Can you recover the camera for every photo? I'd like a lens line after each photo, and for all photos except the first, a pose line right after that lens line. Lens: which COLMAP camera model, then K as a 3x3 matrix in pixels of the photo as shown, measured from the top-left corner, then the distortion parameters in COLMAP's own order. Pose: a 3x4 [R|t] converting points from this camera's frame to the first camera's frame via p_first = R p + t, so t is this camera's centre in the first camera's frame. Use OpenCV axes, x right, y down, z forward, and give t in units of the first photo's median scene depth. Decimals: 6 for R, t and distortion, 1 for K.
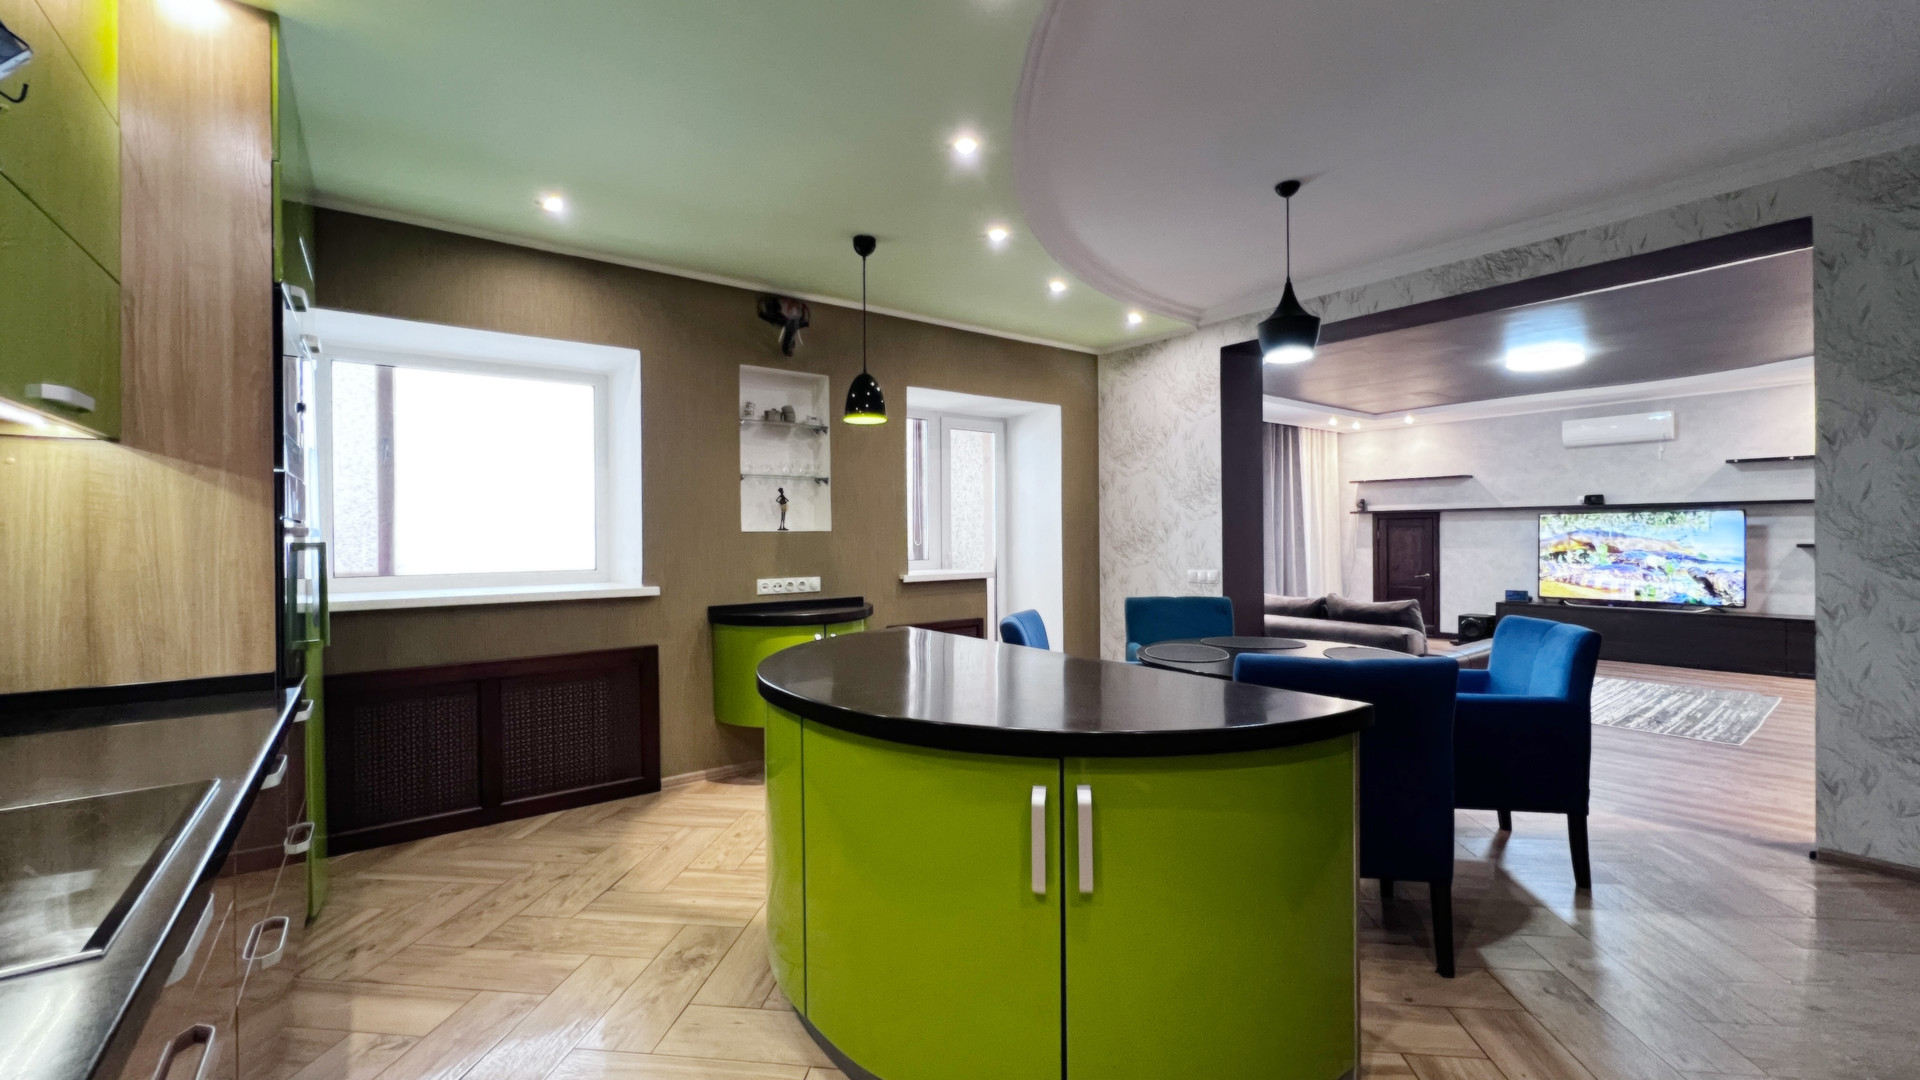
lens RADIAL K [[765.4, 0, 948.9], [0, 765.4, 546.8], [0, 0, 1]] dist [-0.006792, 0.001577]
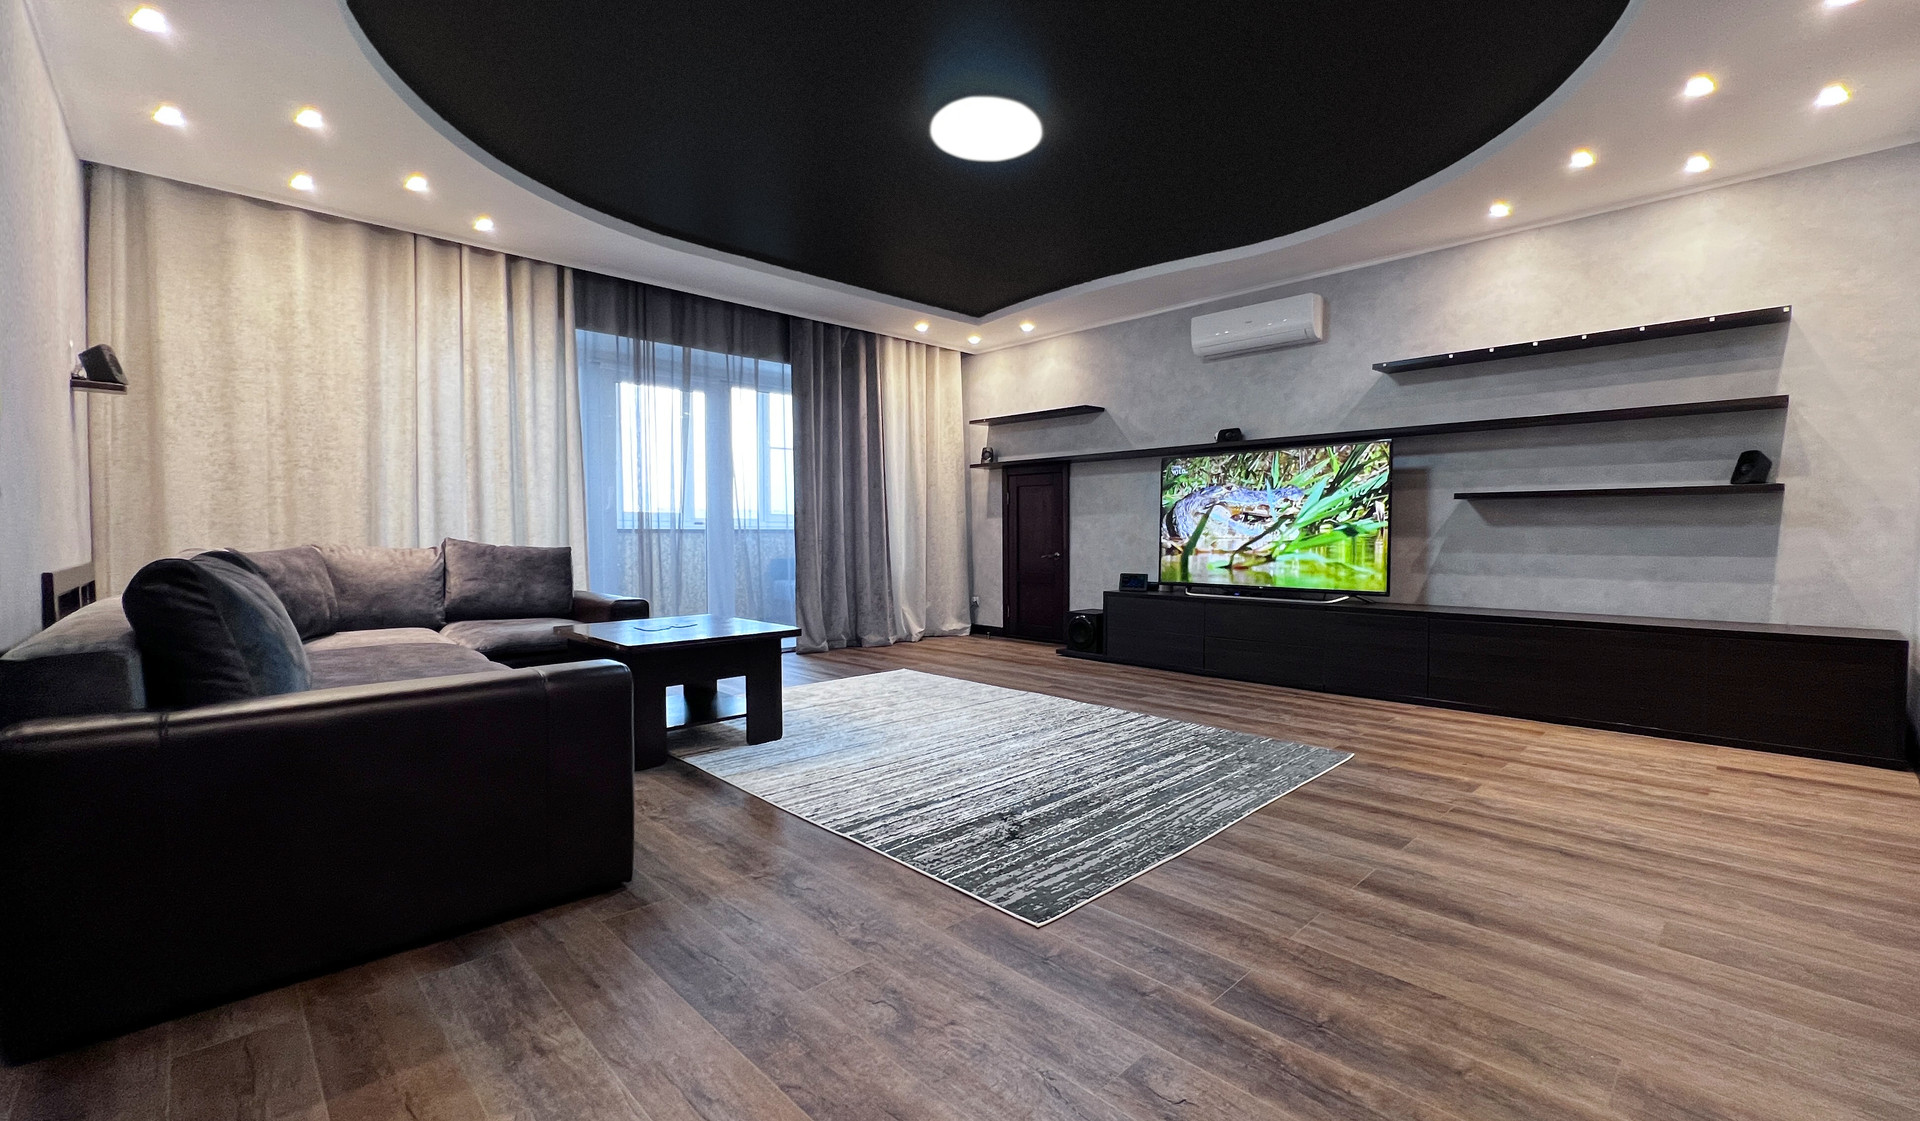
lens RADIAL K [[791.0, 0, 987.8], [0, 791.0, 572.5], [0, 0, 1]] dist [0.000960, 0.000040]
pose [[0.990565, 0.000716, 0.137039, 0.946965], [-0.005337, 0.999429, 0.033354, 0.061463], [-0.136937, -0.033771, 0.990004, 0.593883]]
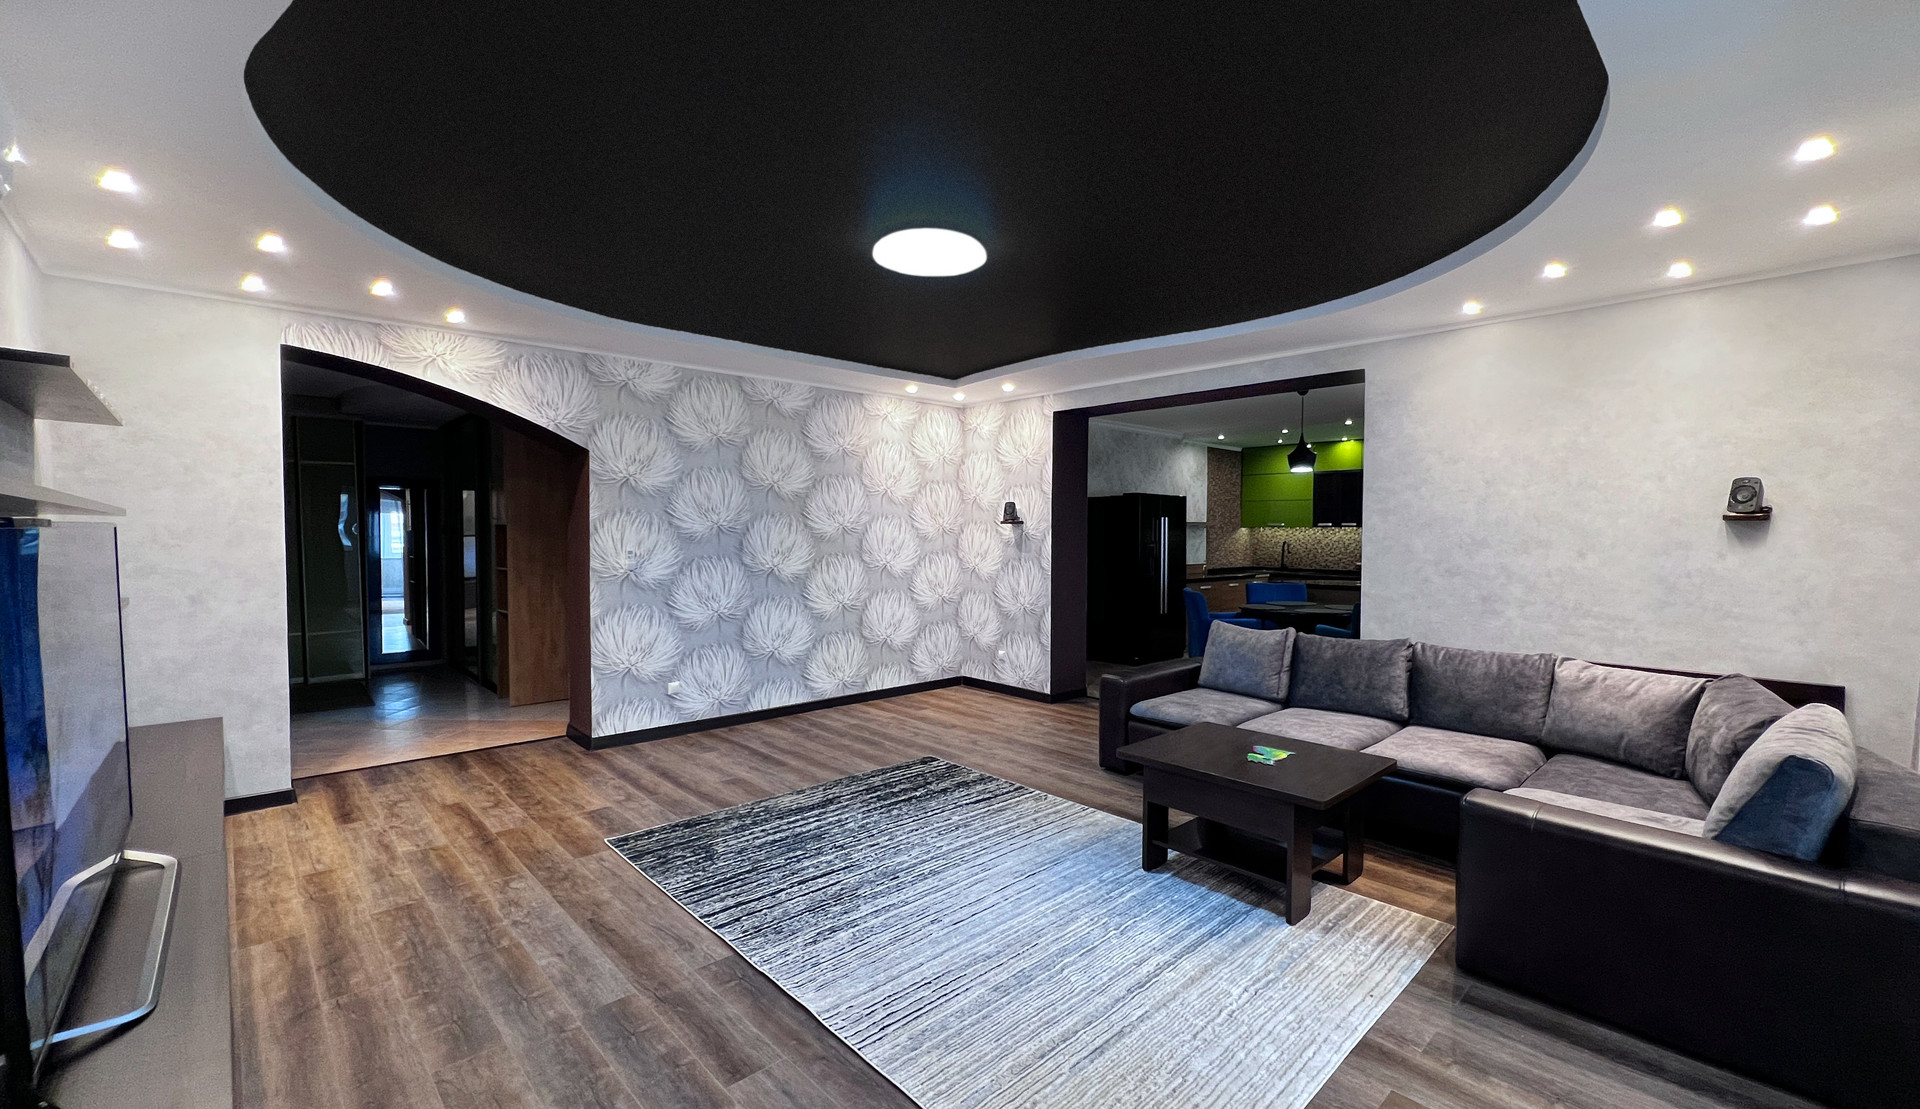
lens RADIAL K [[785.8, 0, 980.0], [0, 785.8, 559.1], [0, 0, 1]] dist [-0.002306, -0.000123]
pose [[-0.992627, 0.009897, -0.120802, 1.091671], [0.003413, 0.998548, 0.053767, -0.079488], [0.121159, 0.052959, -0.991219, 2.092950]]
